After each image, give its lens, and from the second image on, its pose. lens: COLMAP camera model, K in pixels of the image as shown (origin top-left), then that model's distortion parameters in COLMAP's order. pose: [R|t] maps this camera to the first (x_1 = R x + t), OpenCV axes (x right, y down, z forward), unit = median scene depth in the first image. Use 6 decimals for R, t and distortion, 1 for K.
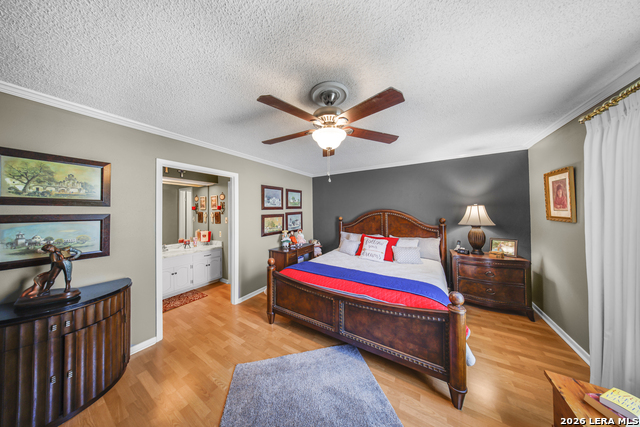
lens RADIAL K [[180.7, 0, 319.6], [0, 180.7, 209.7], [0, 0, 1]] dist [-0.002954, 0.000456]
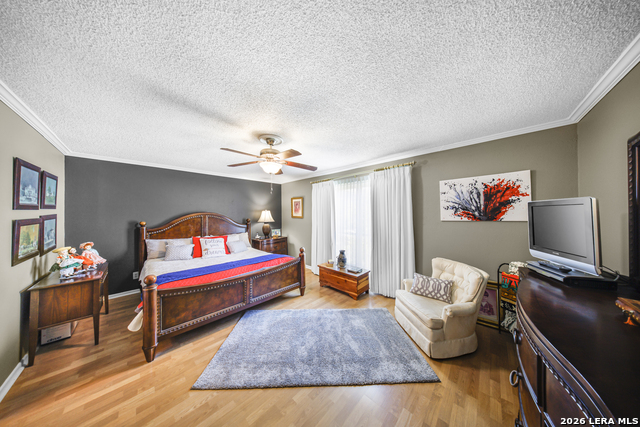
lens RADIAL K [[180.7, 0, 316.6], [0, 180.7, 212.2], [0, 0, 1]] dist [-0.002954, 0.000456]
pose [[0.224707, 0.012956, 0.974340, -0.717914], [-0.006088, 0.999911, -0.011892, 0.009004], [-0.974407, -0.003259, 0.224766, 0.130344]]
